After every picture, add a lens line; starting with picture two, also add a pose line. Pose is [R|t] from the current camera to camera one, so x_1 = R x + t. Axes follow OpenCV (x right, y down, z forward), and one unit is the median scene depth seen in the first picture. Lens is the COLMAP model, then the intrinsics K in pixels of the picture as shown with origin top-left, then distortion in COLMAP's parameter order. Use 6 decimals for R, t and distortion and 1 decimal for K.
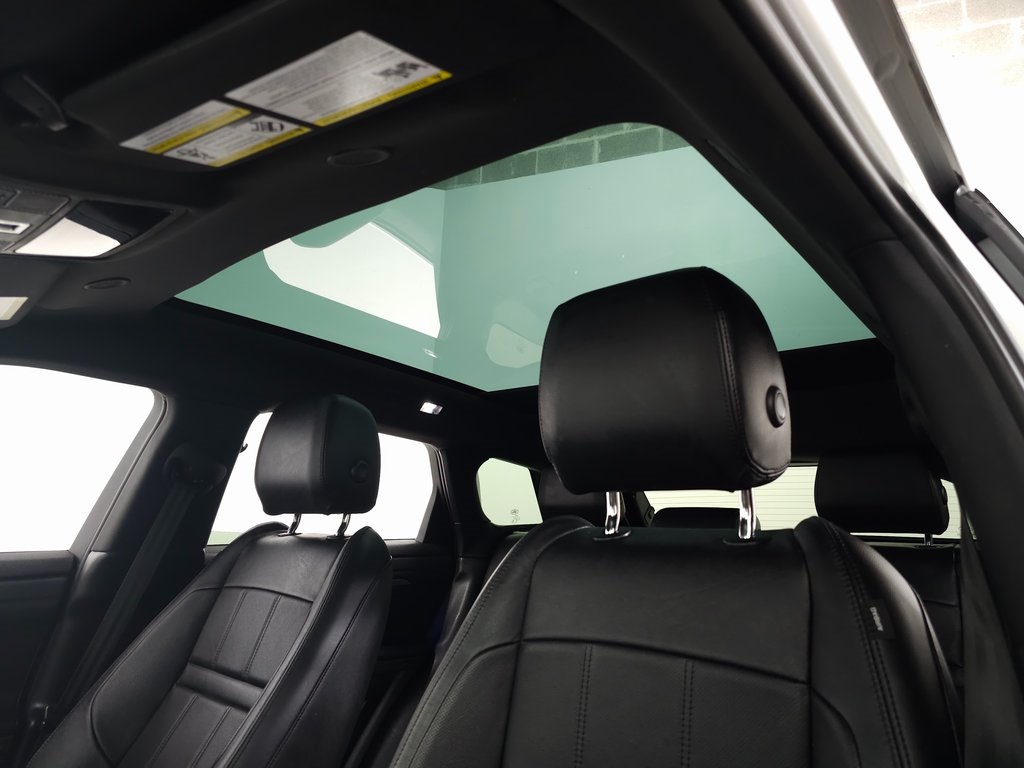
lens RADIAL K [[692.3, 0, 510.1], [0, 692.3, 381.8], [0, 0, 1]] dist [0.003280, -0.001327]
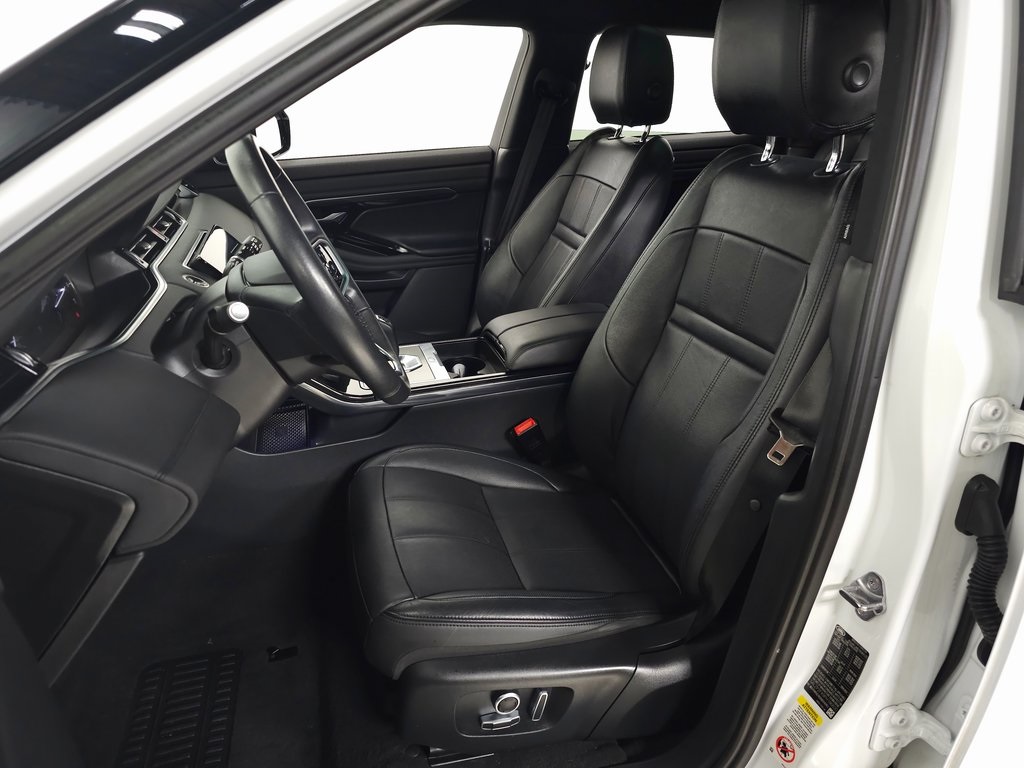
lens RADIAL K [[692.3, 0, 510.1], [0, 692.3, 381.8], [0, 0, 1]] dist [0.003280, -0.001327]
pose [[0.845275, 0.176180, -0.504451, 0.309325], [0.151442, 0.826376, 0.542373, -0.171746], [0.512421, -0.534849, 0.671834, -0.330408]]
